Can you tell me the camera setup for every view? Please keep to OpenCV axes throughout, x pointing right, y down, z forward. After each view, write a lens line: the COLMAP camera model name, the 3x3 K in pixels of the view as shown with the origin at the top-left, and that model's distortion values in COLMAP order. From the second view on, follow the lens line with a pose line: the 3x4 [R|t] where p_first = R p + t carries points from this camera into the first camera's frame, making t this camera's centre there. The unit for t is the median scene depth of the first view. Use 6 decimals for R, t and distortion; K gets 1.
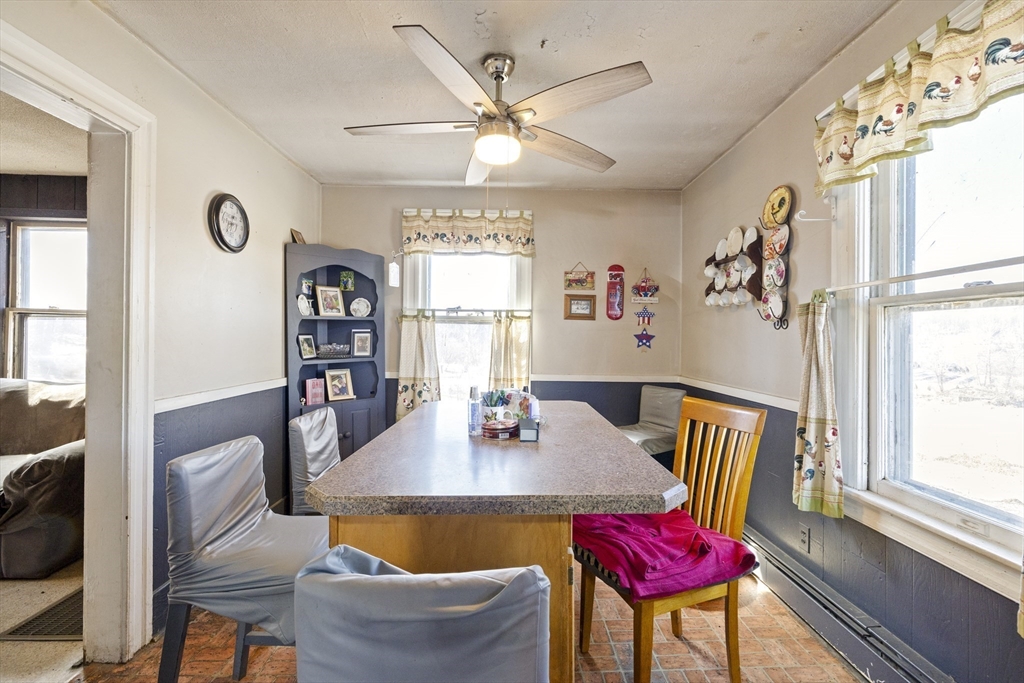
lens RADIAL K [[439.8, 0, 510.4], [0, 439.8, 337.8], [0, 0, 1]] dist [-0.000969, -0.000265]
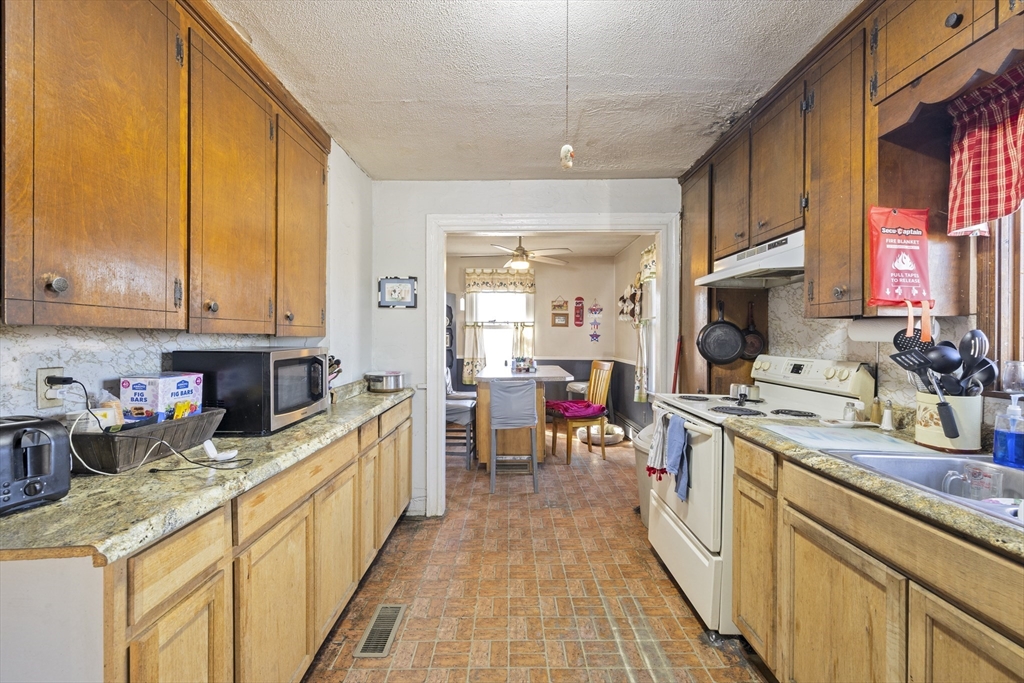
lens RADIAL K [[439.8, 0, 516.1], [0, 439.8, 335.9], [0, 0, 1]] dist [-0.000969, -0.000265]
pose [[0.999981, -0.006232, 0.000241, -0.030375], [0.006230, 0.999972, 0.004058, -0.011523], [-0.000266, -0.004056, 0.999992, -0.900280]]
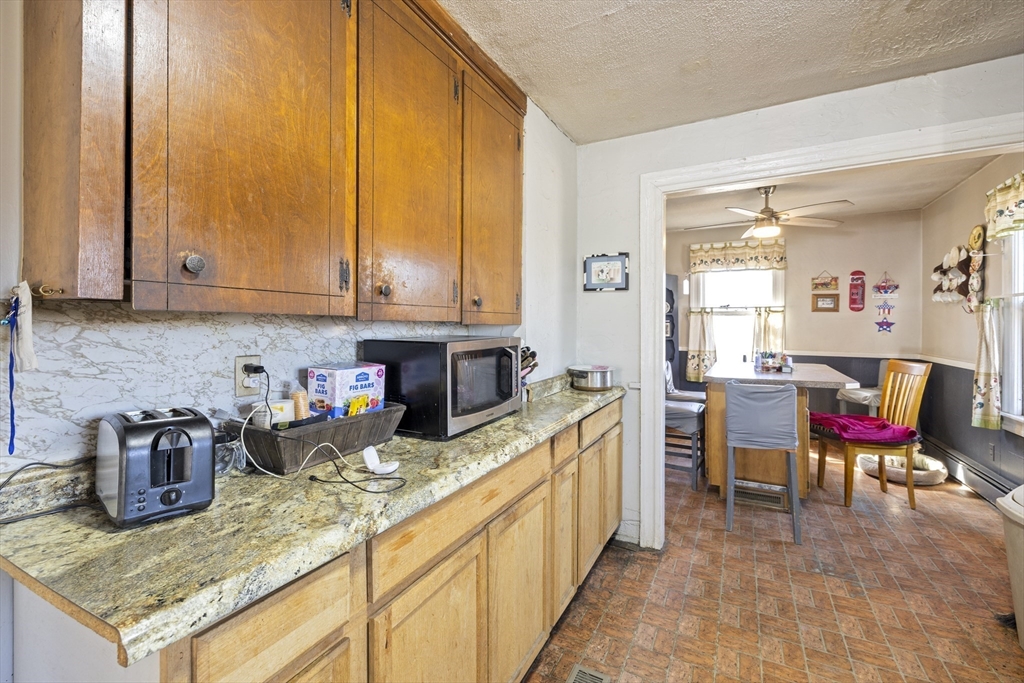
lens RADIAL K [[439.8, 0, 511.4], [0, 439.8, 324.6], [0, 0, 1]] dist [-0.000969, -0.000265]
pose [[0.879024, -0.006127, -0.476737, -0.055149], [0.007573, 0.999971, 0.001112, -0.010241], [0.476717, -0.004588, 0.879045, -0.733342]]
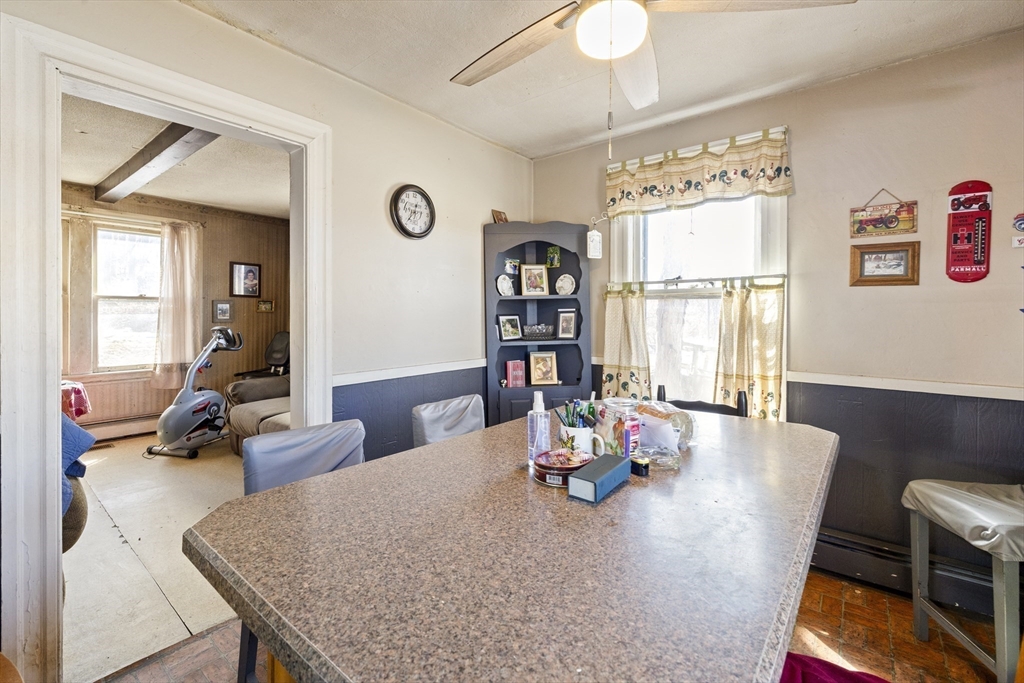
lens RADIAL K [[439.8, 0, 512.4], [0, 439.8, 316.7], [0, 0, 1]] dist [-0.000969, -0.000265]
pose [[0.771478, -0.007409, -0.636212, 0.154928], [0.007759, 0.999967, -0.002236, -0.001556], [0.636208, -0.003211, 0.771511, 0.229435]]
